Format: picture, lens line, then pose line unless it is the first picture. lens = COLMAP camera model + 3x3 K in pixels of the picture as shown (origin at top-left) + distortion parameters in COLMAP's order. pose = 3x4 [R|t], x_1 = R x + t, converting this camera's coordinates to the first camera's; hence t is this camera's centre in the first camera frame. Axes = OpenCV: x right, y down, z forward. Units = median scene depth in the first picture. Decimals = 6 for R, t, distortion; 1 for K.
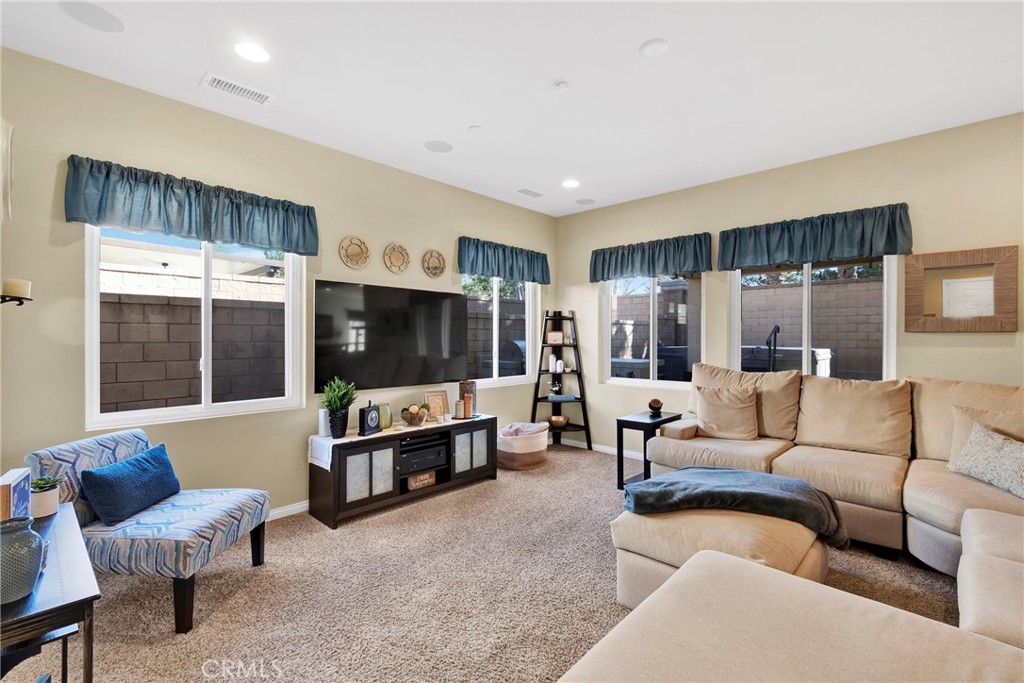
lens RADIAL K [[460.2, 0, 517.0], [0, 460.2, 339.2], [0, 0, 1]] dist [0.003293, 0.000203]
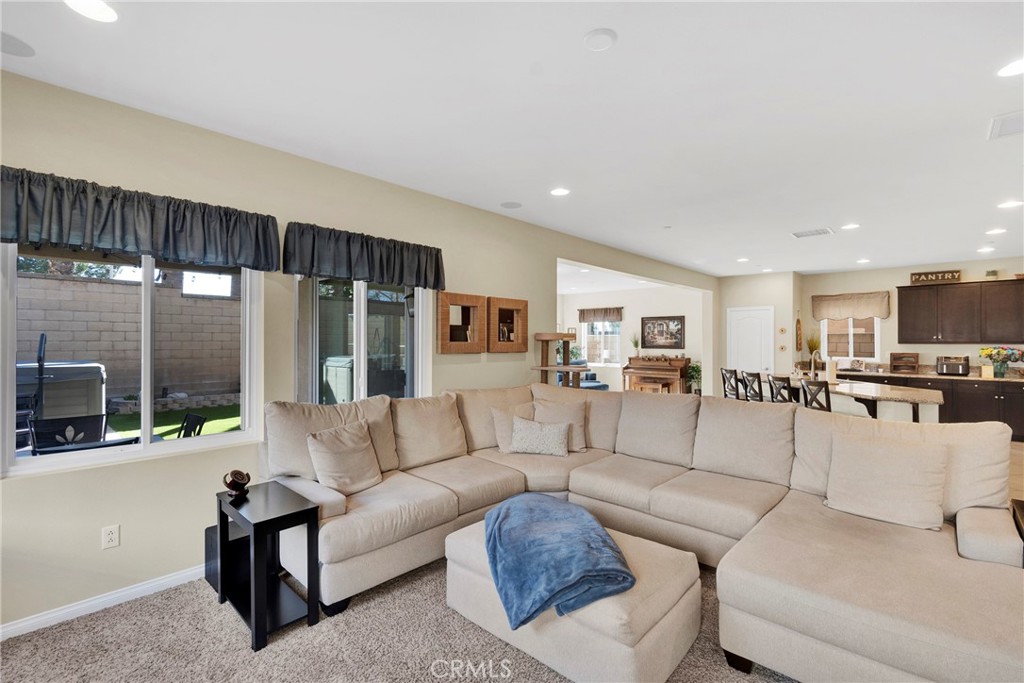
lens RADIAL K [[460.2, 0, 517.3], [0, 460.2, 342.2], [0, 0, 1]] dist [0.003293, 0.000203]
pose [[-0.006236, -0.002093, 0.999978, -0.325408], [0.000713, 0.999998, 0.002097, -0.041459], [-0.999980, 0.000726, -0.006234, 0.671965]]
